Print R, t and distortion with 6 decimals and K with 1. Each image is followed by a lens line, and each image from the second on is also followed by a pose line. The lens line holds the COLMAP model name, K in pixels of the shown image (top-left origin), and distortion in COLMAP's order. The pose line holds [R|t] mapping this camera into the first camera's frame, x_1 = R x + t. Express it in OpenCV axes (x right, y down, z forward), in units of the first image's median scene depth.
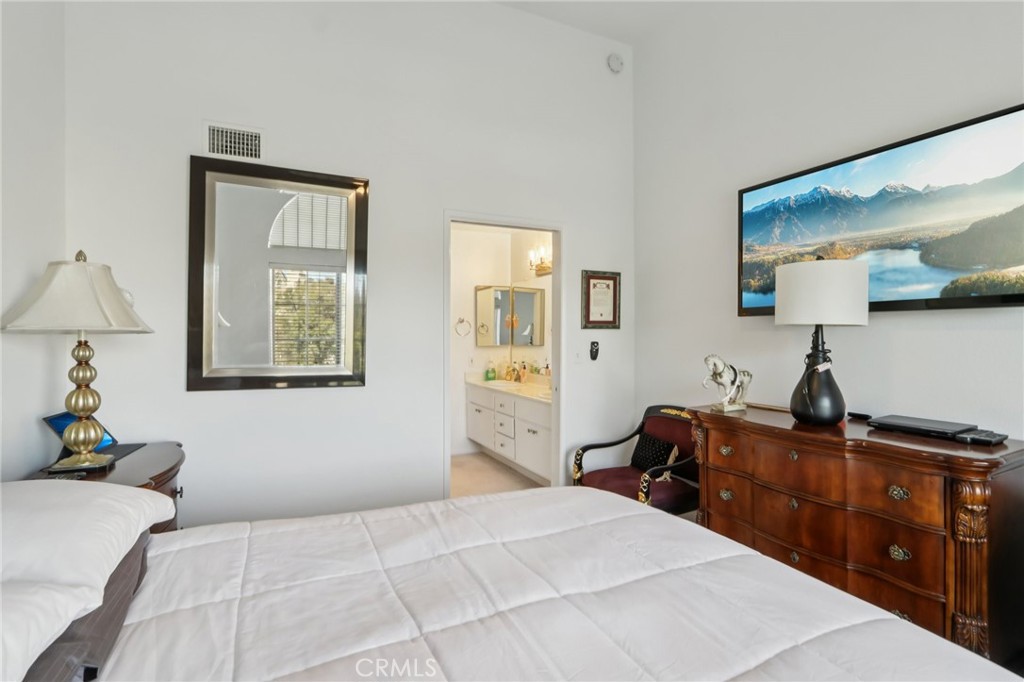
lens RADIAL K [[477.3, 0, 484.0], [0, 477.3, 329.2], [0, 0, 1]] dist [-0.015352, 0.002009]
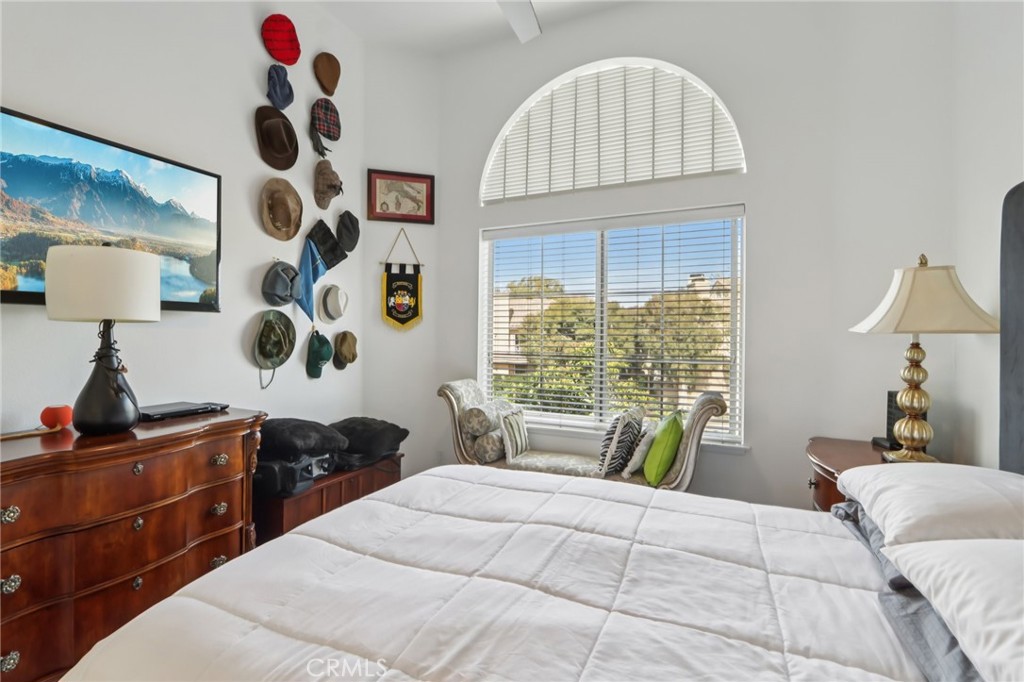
lens RADIAL K [[477.3, 0, 484.0], [0, 477.3, 329.2], [0, 0, 1]] dist [-0.015352, 0.002009]
pose [[-0.629374, -0.007611, 0.777065, -0.492579], [-0.001960, 0.999964, 0.008207, -0.009219], [-0.777100, 0.003642, -0.629367, 1.155555]]
